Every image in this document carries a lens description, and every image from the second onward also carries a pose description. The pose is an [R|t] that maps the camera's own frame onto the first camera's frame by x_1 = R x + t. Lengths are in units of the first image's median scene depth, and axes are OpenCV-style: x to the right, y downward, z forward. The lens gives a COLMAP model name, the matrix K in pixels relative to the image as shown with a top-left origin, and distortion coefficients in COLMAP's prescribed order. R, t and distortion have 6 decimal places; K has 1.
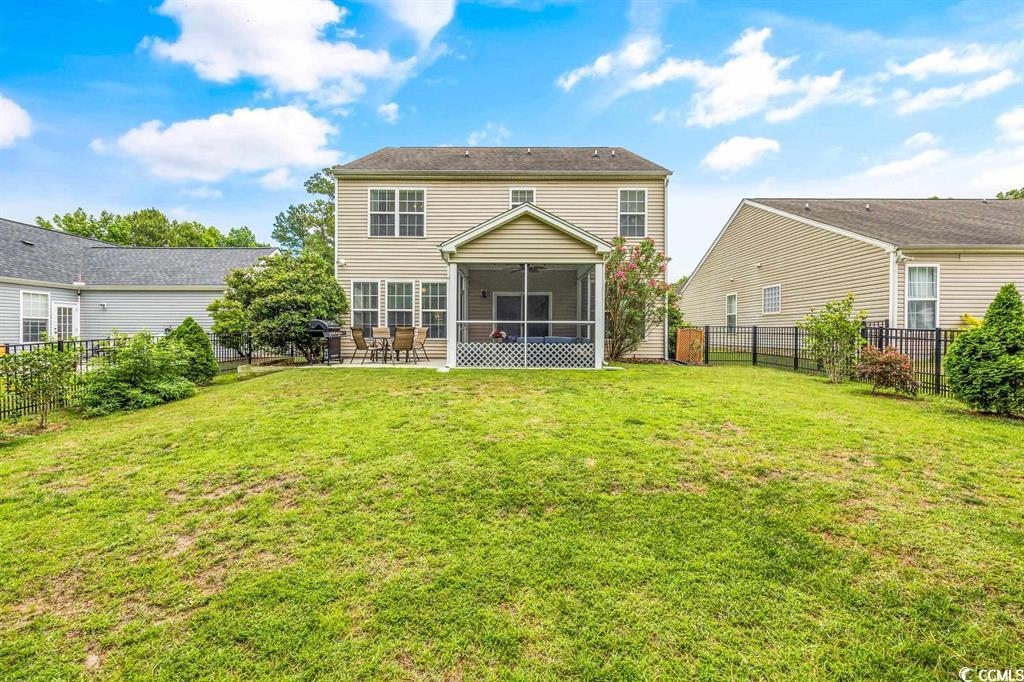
lens RADIAL K [[409.7, 0, 507.6], [0, 409.7, 335.3], [0, 0, 1]] dist [0.001109, -0.000234]
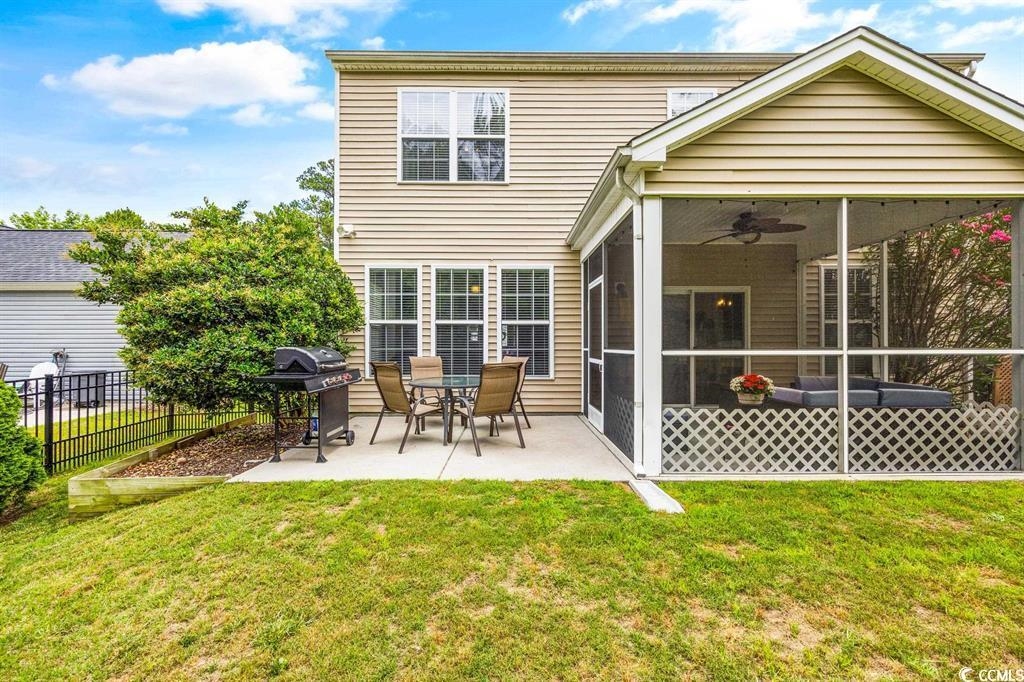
lens RADIAL K [[409.7, 0, 507.9], [0, 409.7, 339.4], [0, 0, 1]] dist [0.001109, -0.000234]
pose [[0.999945, -0.004906, 0.009289, -0.207817], [0.005034, 0.999893, -0.013757, -0.031737], [-0.009220, 0.013803, 0.999862, 0.482678]]
